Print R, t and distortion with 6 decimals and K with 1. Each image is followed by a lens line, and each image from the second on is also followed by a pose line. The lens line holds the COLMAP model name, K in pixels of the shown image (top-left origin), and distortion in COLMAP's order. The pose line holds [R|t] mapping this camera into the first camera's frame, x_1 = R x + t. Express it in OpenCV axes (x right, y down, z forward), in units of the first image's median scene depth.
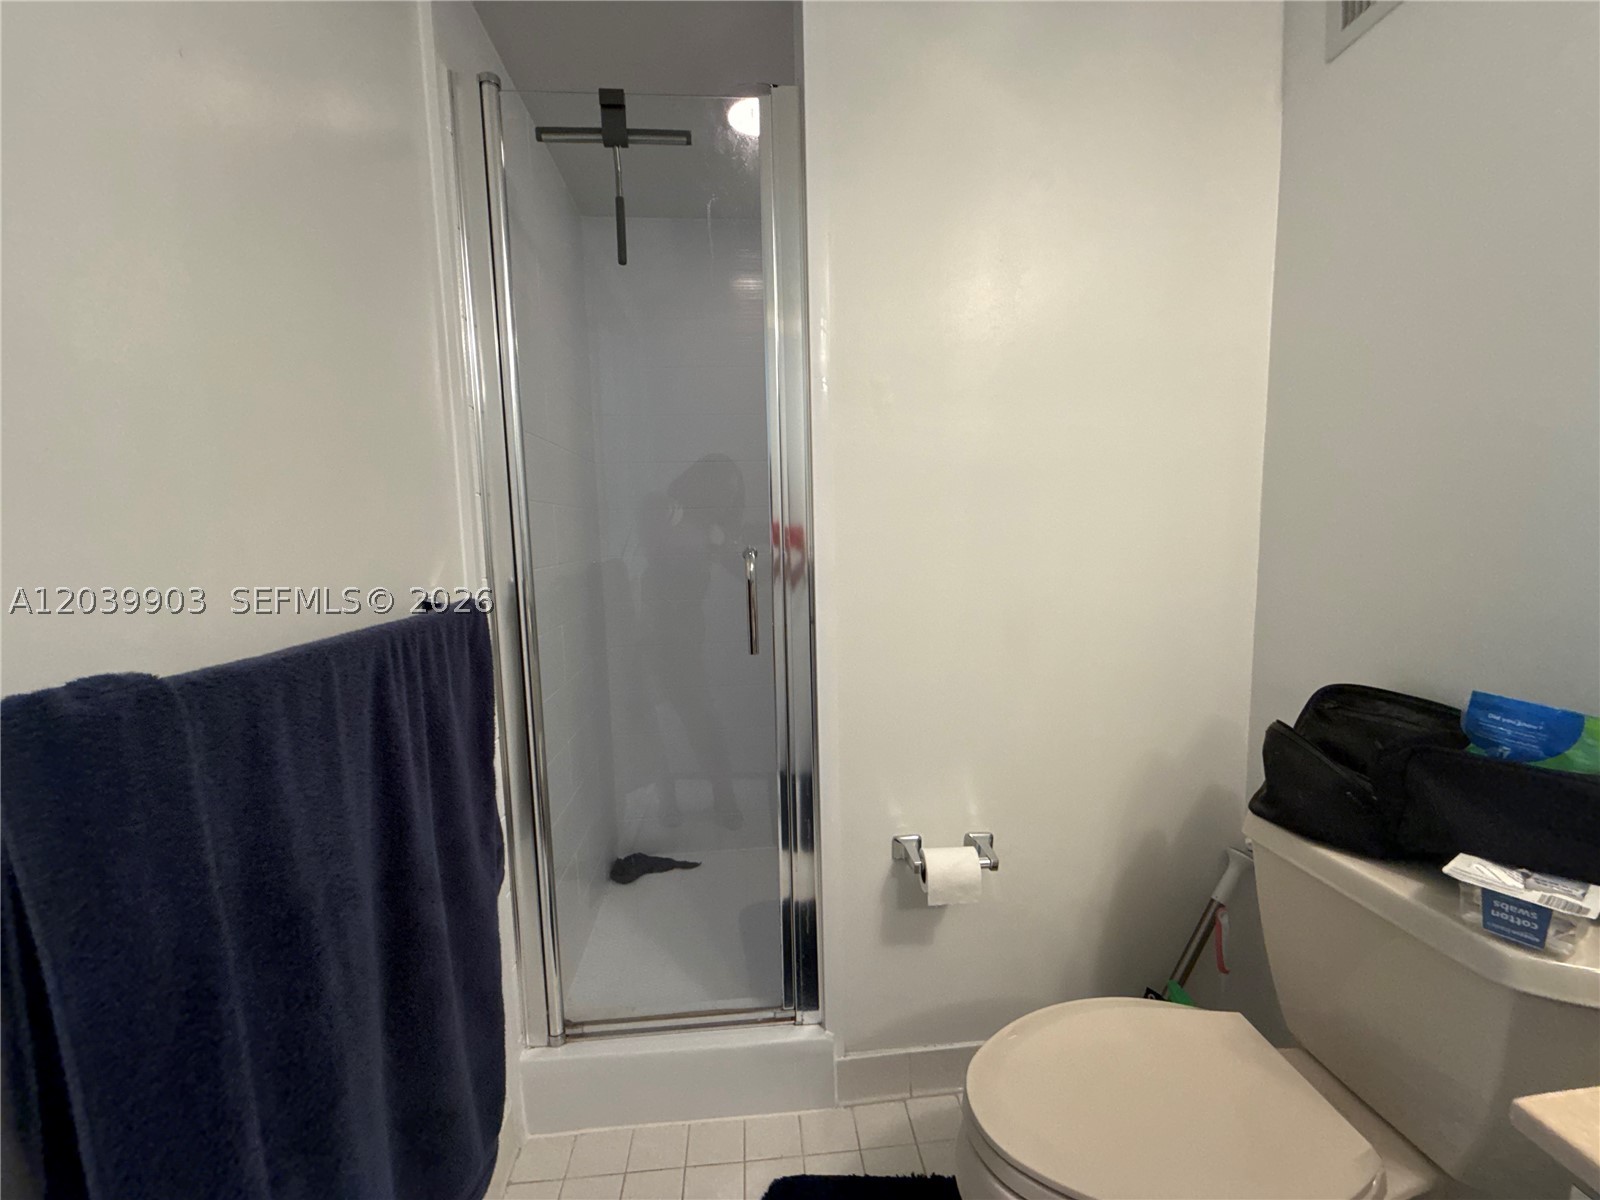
lens RADIAL K [[639.4, 0, 796.2], [0, 639.4, 598.6], [0, 0, 1]] dist [0.004890, -0.000396]
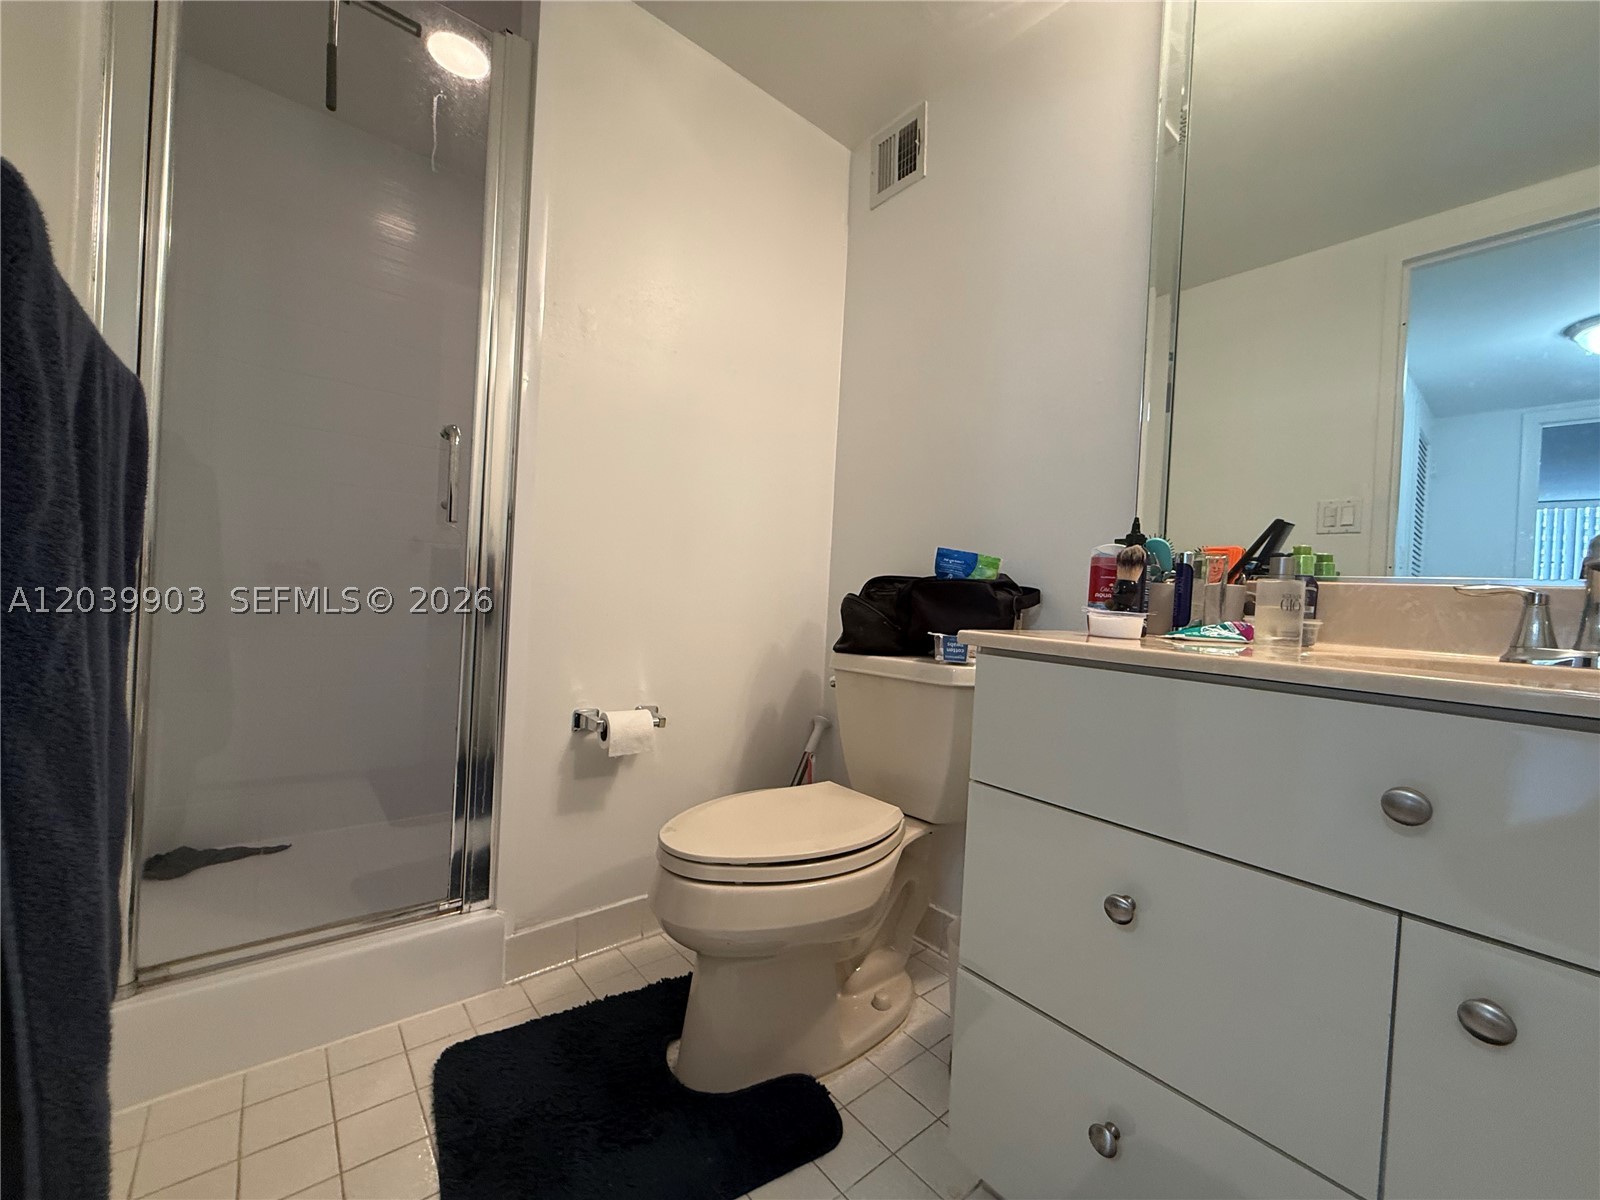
lens RADIAL K [[639.4, 0, 796.2], [0, 639.4, 598.6], [0, 0, 1]] dist [0.004890, -0.000396]
pose [[0.817920, 0.065287, 0.571615, -0.190963], [-0.010642, 0.995087, -0.098426, 0.295166], [-0.575233, 0.074421, 0.814597, -0.148294]]
